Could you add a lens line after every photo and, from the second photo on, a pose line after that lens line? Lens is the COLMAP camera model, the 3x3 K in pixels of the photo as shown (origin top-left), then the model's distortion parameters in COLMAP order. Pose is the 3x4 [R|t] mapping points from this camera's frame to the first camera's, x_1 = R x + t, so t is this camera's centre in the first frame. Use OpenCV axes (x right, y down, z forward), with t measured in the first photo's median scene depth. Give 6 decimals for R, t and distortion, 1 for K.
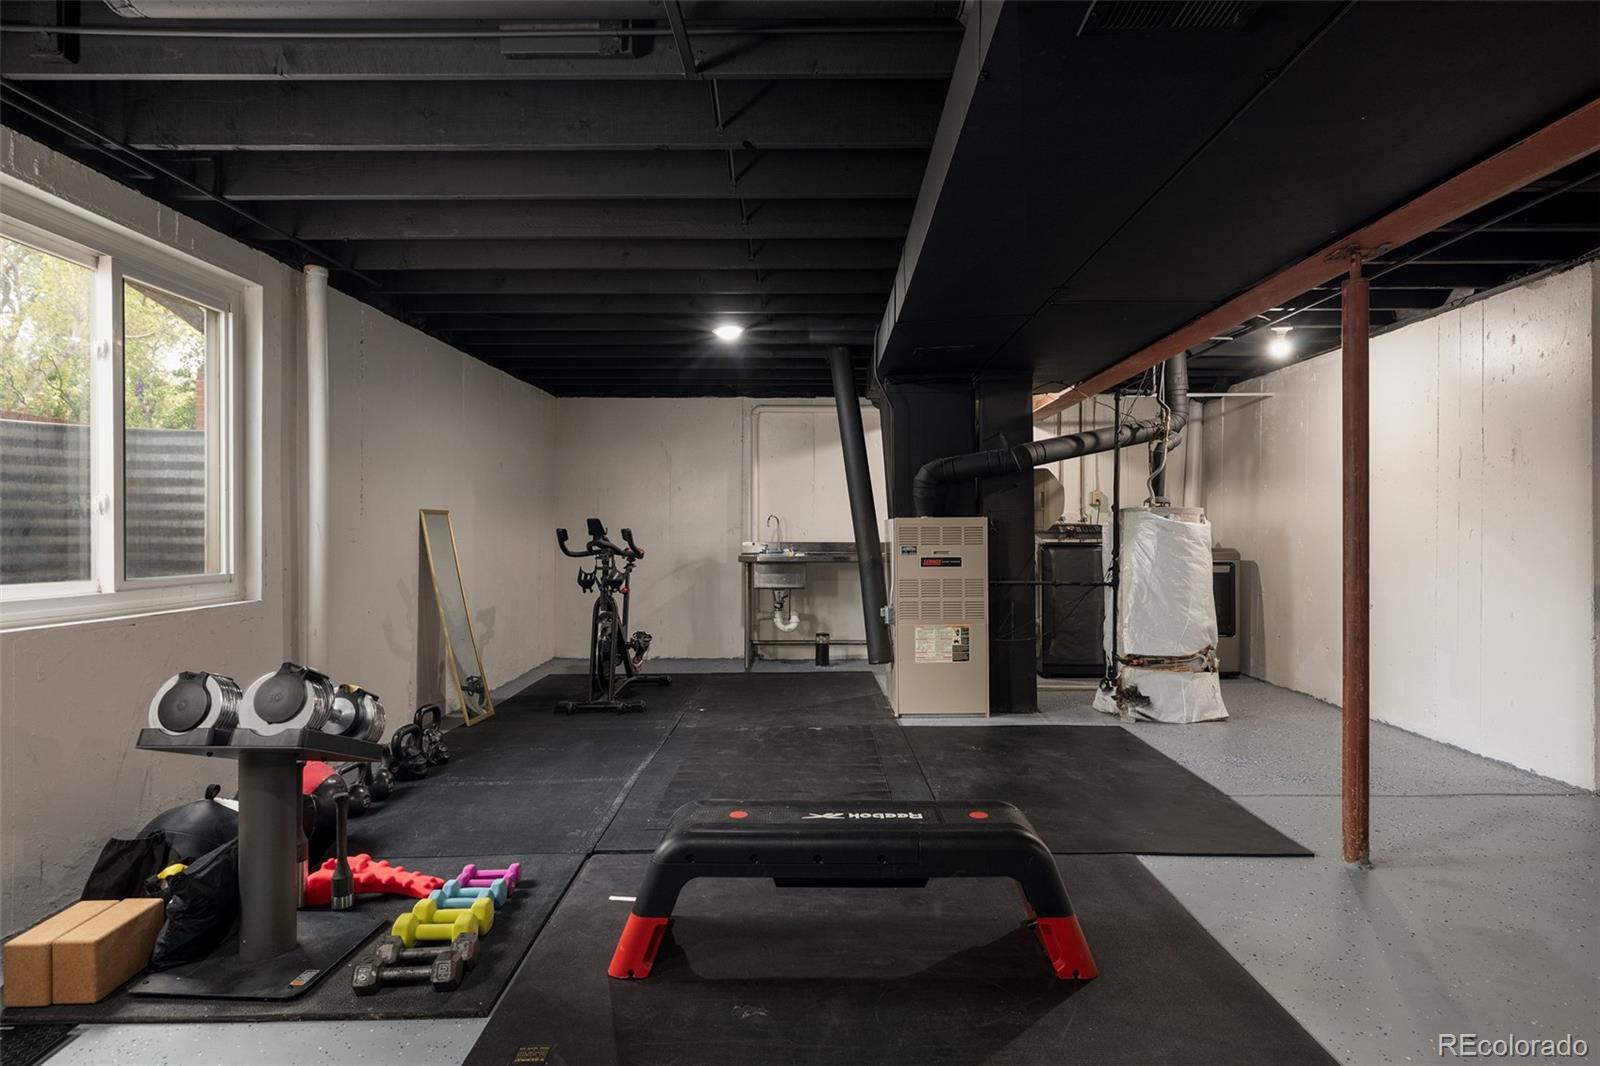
lens RADIAL K [[894.4, 0, 800.0], [0, 894.4, 533.0], [0, 0, 1]] dist [0.000925, 0.000171]
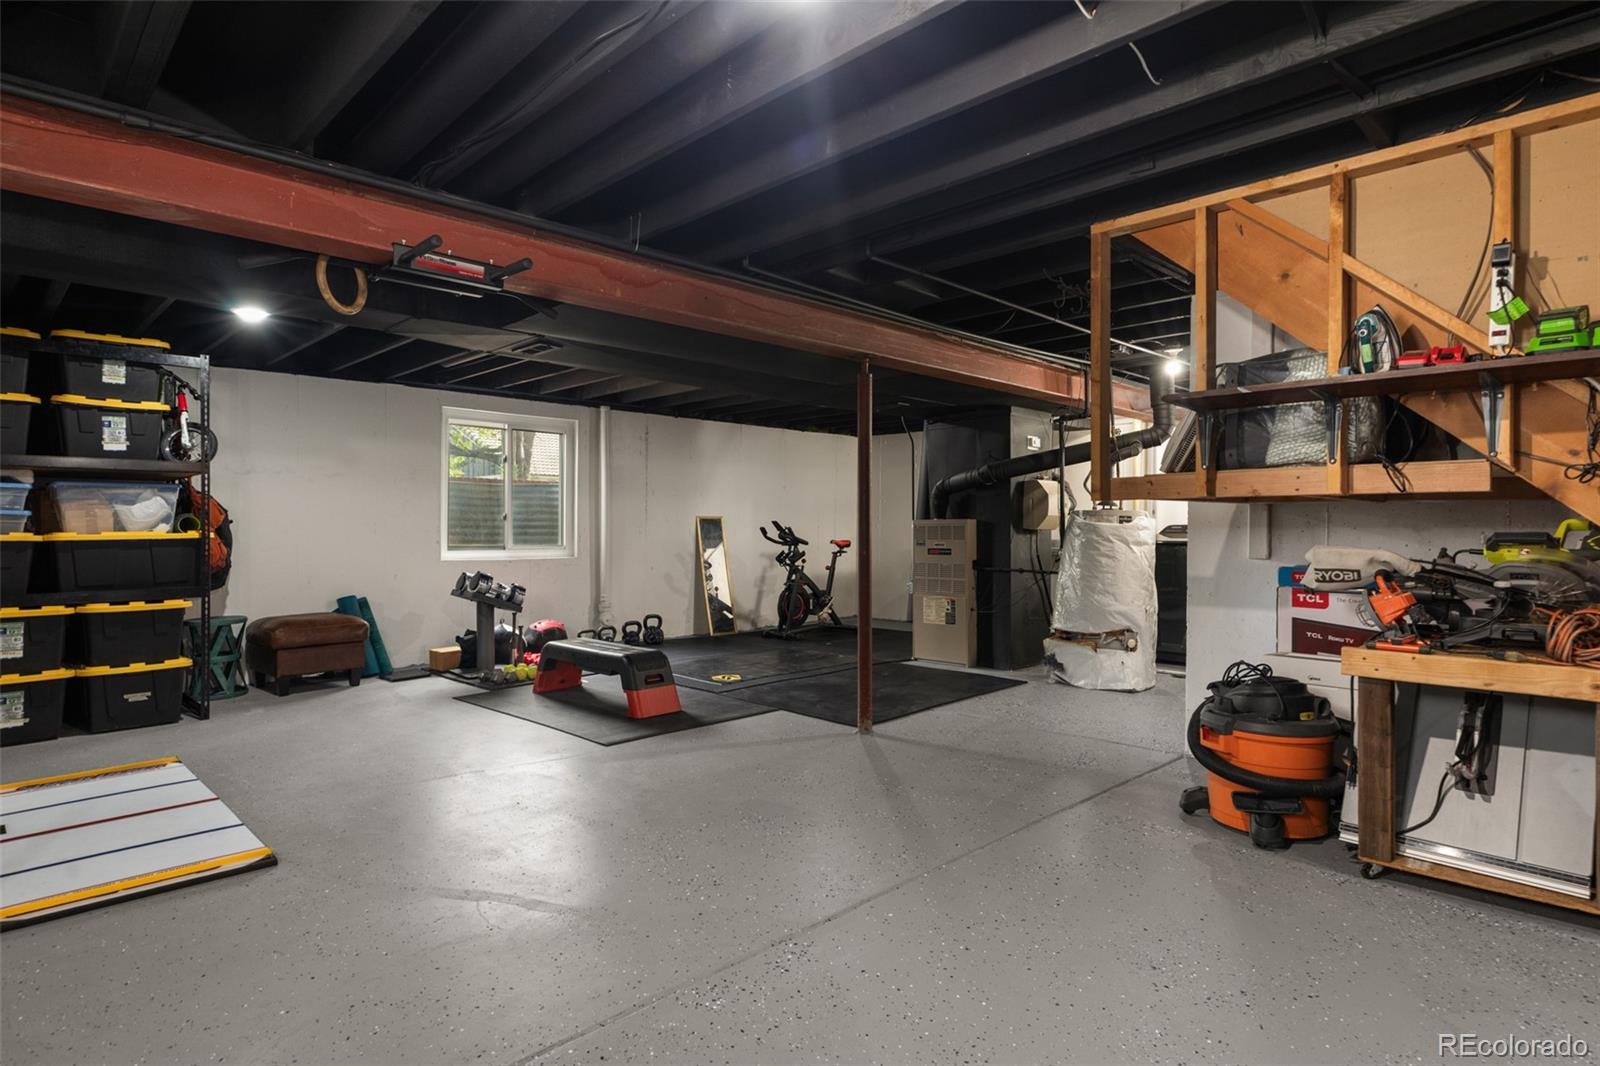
lens RADIAL K [[894.4, 0, 800.0], [0, 894.4, 533.0], [0, 0, 1]] dist [0.000925, 0.000171]
pose [[0.692290, 0.006548, -0.721590, 1.017957], [-0.007380, 0.999971, 0.001993, 0.002321], [0.721582, 0.003946, 0.692318, -0.119842]]
